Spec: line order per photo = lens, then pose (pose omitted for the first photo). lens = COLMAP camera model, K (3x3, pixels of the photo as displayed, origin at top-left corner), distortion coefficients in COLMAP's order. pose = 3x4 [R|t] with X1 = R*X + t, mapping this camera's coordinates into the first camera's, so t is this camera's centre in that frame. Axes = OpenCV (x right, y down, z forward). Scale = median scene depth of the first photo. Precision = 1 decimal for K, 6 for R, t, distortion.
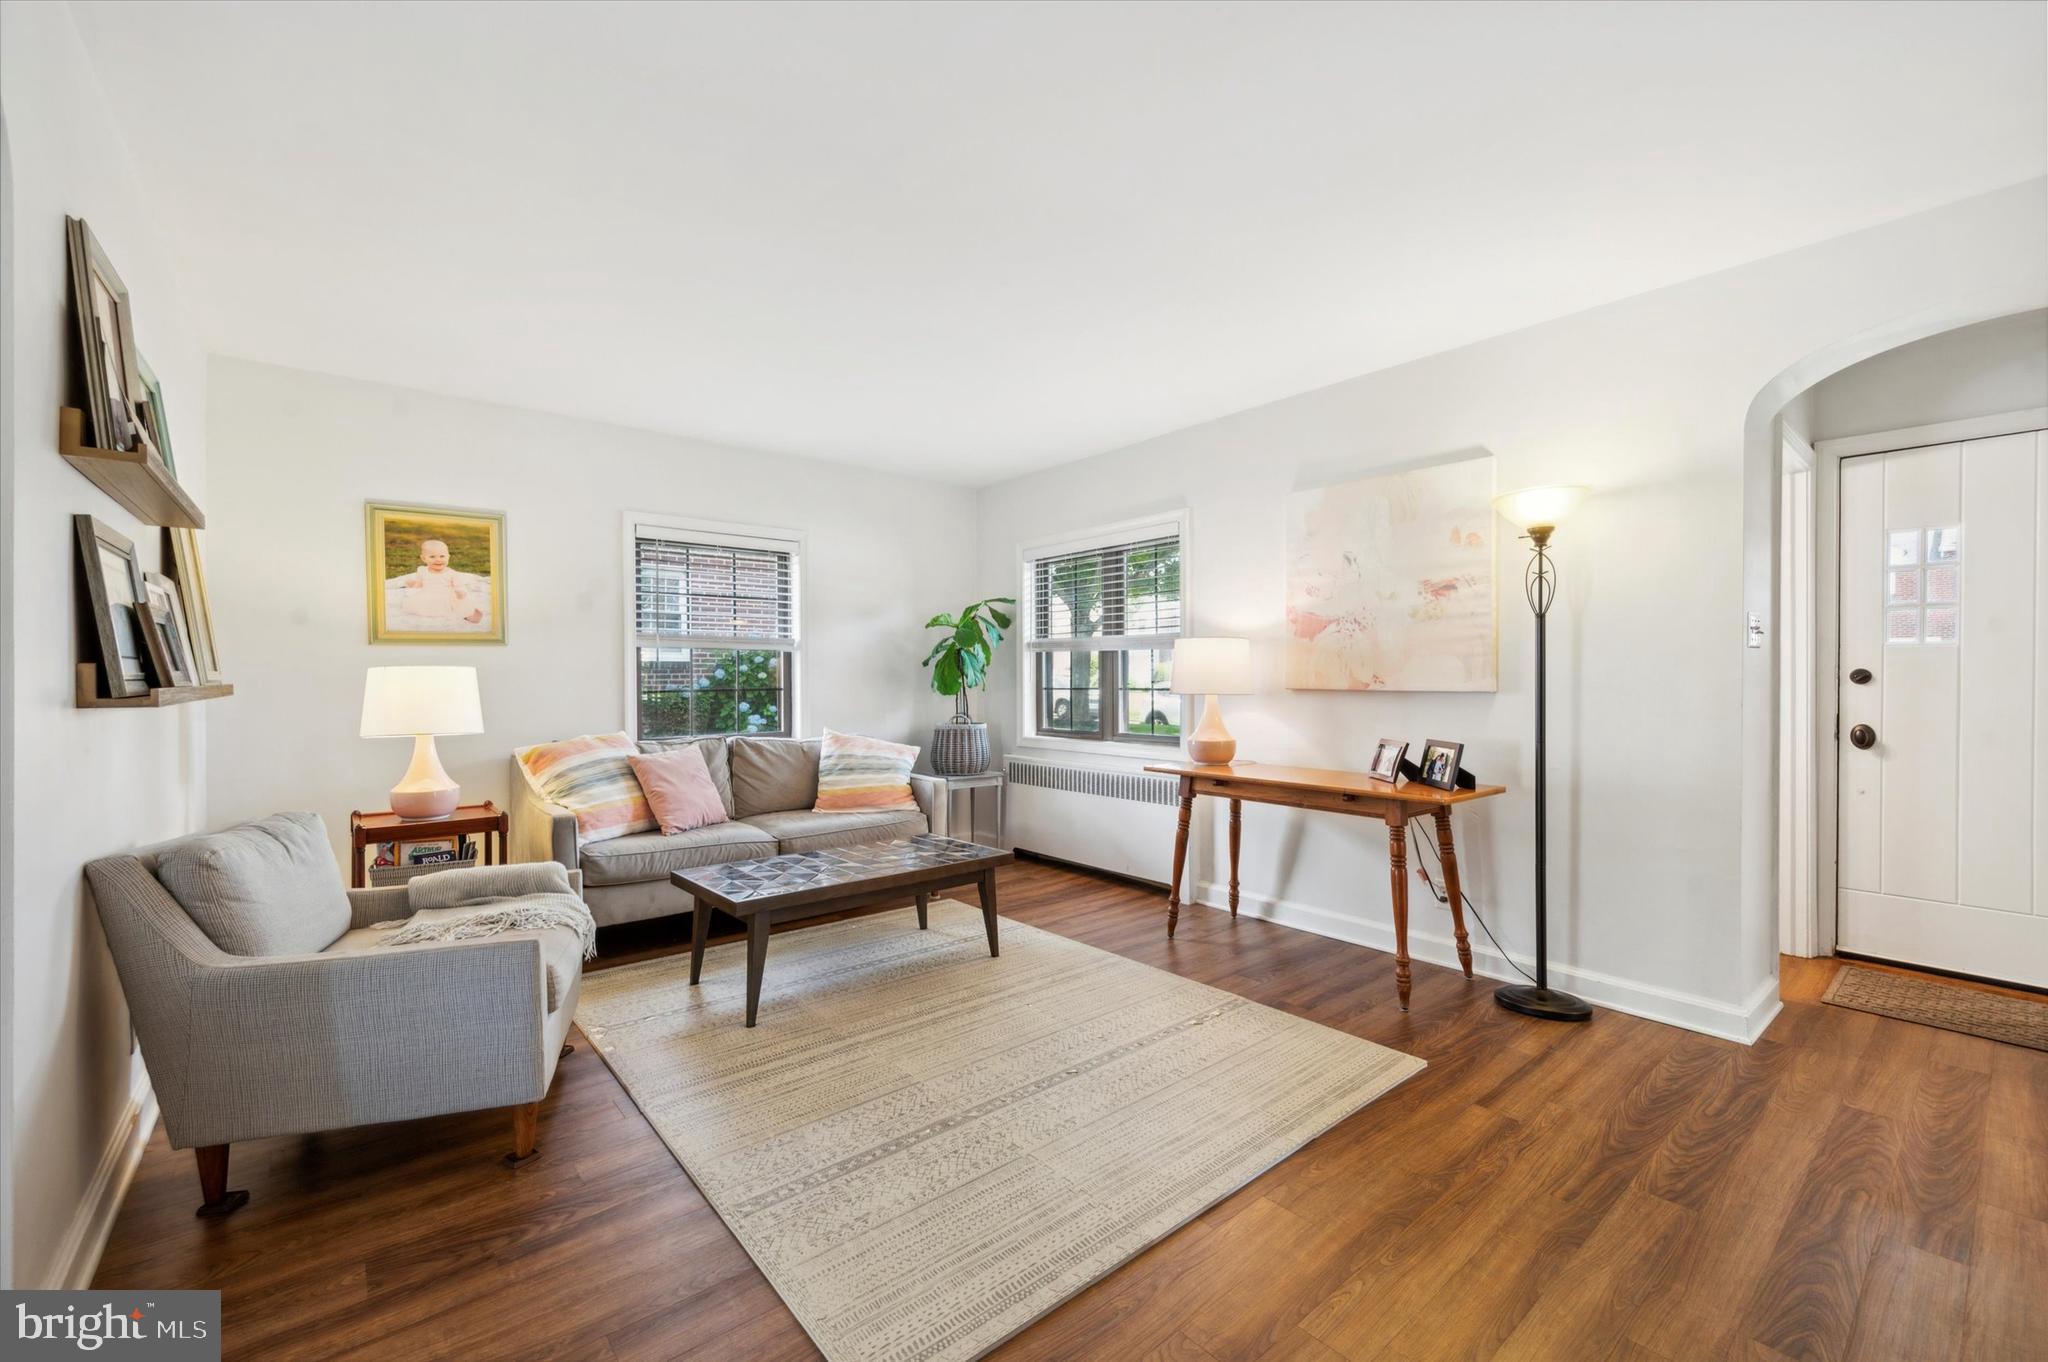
lens RADIAL K [[834.5, 0, 1024.0], [0, 834.5, 681.0], [0, 0, 1]] dist [0.000021, 0.000026]
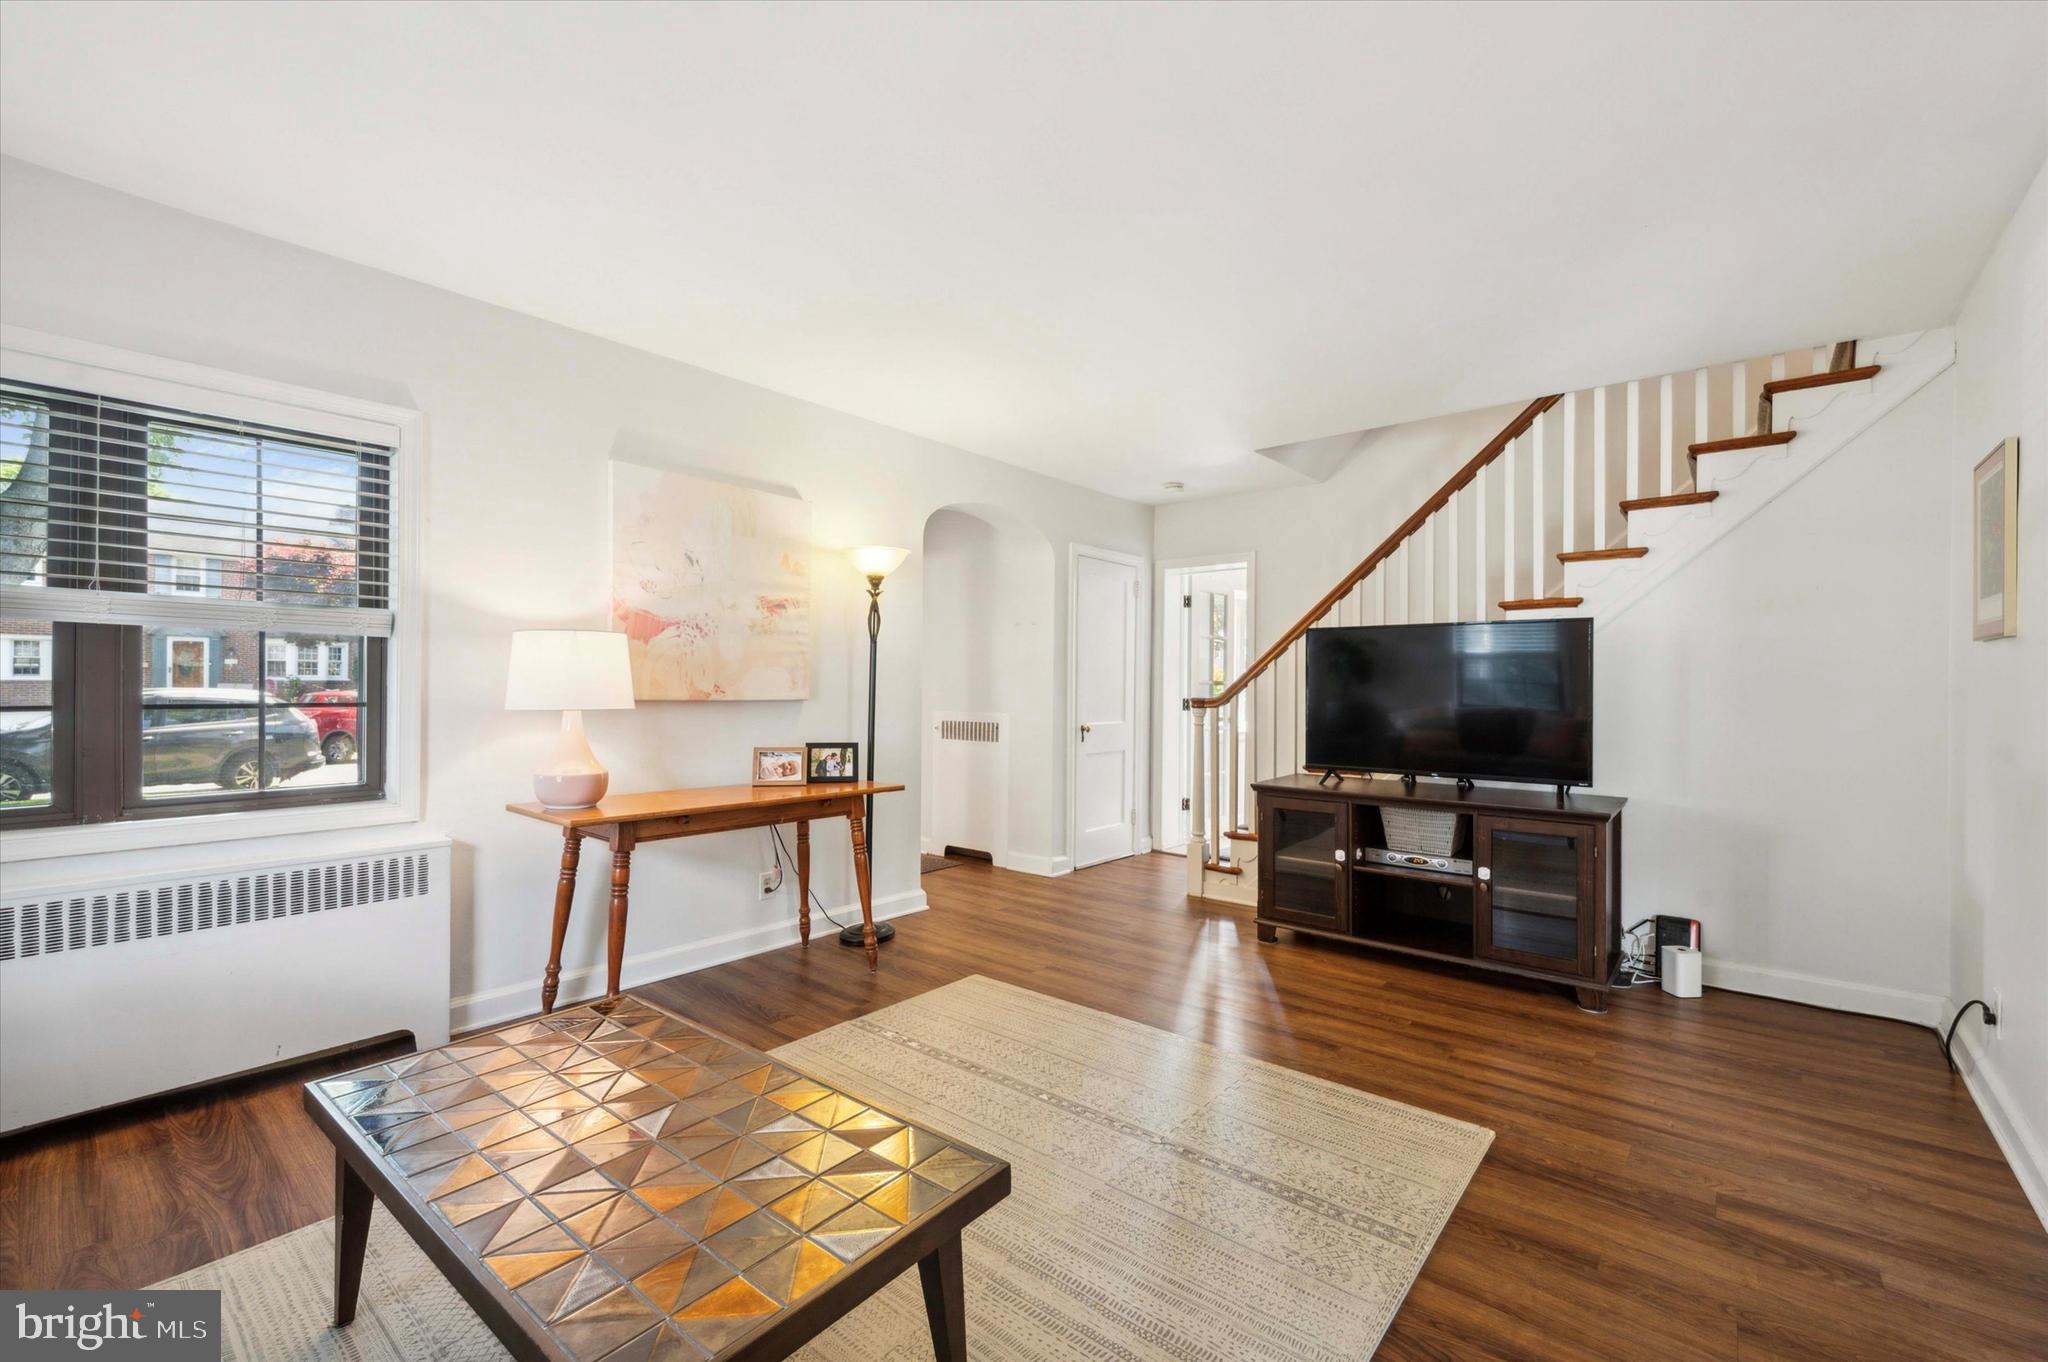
lens RADIAL K [[865.1, 0, 1024.0], [0, 865.1, 681.0], [0, 0, 1]] dist [-0.000125, 0.000010]
pose [[-0.179926, 0.007140, 0.983654, -0.684049], [-0.003486, 0.999963, -0.007896, -0.004701], [-0.983674, -0.004850, -0.179895, 0.888779]]
